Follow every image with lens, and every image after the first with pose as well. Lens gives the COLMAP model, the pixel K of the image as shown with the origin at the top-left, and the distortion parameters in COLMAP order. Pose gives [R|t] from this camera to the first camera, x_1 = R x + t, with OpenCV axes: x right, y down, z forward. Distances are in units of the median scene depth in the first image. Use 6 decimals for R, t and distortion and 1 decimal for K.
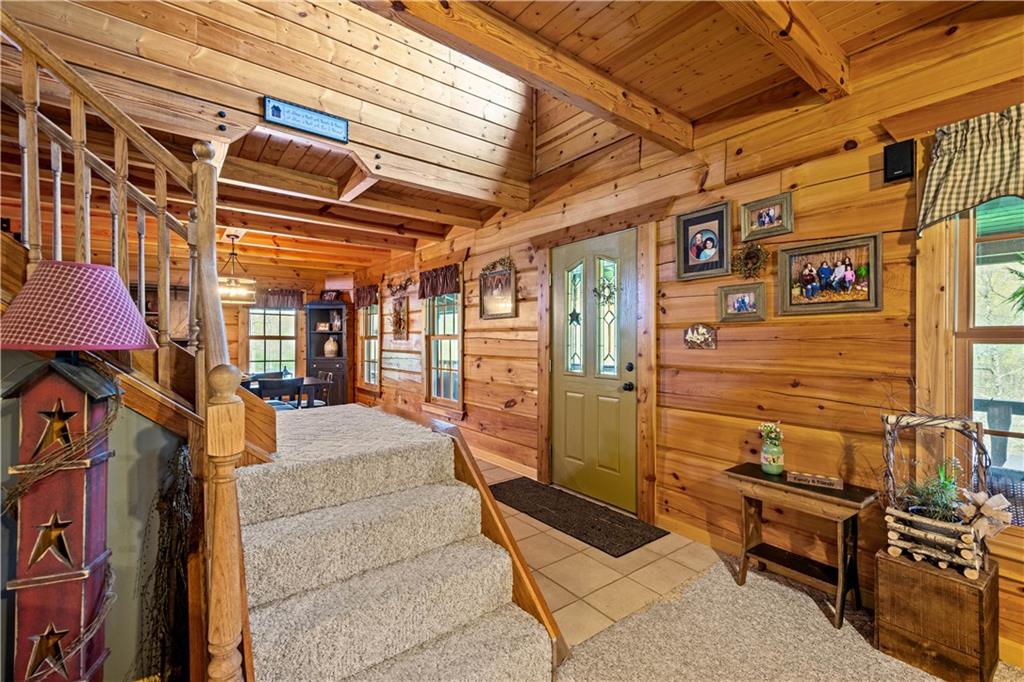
lens RADIAL K [[463.2, 0, 512.2], [0, 463.2, 339.2], [0, 0, 1]] dist [0.000706, -0.000871]
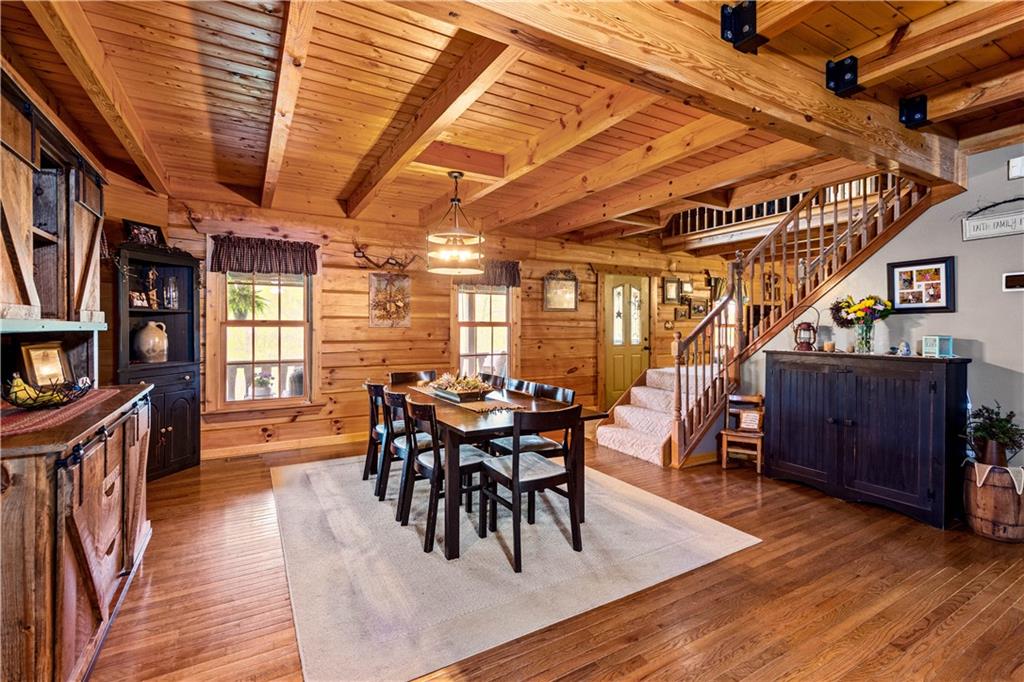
lens RADIAL K [[463.2, 0, 511.6], [0, 463.2, 325.8], [0, 0, 1]] dist [0.000706, -0.000871]
pose [[0.109409, 0.003209, 0.993992, -1.461106], [0.001463, 0.999993, -0.003389, 0.002811], [-0.993996, 0.001825, 0.109404, 1.012527]]
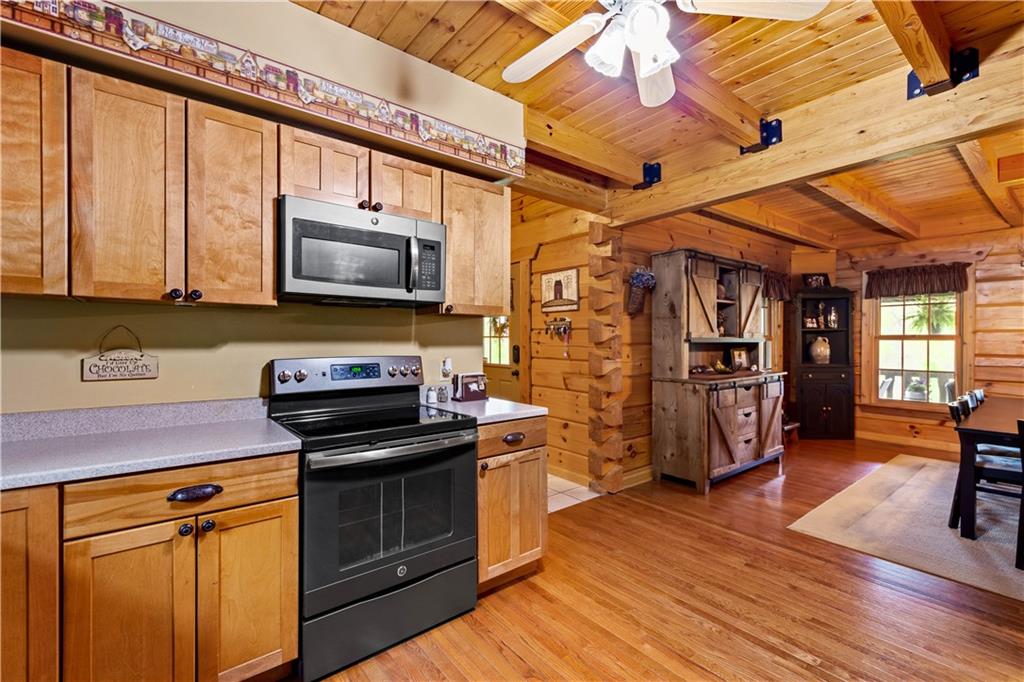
lens RADIAL K [[463.2, 0, 517.3], [0, 463.2, 340.6], [0, 0, 1]] dist [0.000706, -0.000871]
pose [[0.999658, 0.000184, 0.026159, -1.569200], [-0.000158, 1.000000, -0.000980, 0.002494], [-0.026159, 0.000976, 0.999657, 0.499257]]
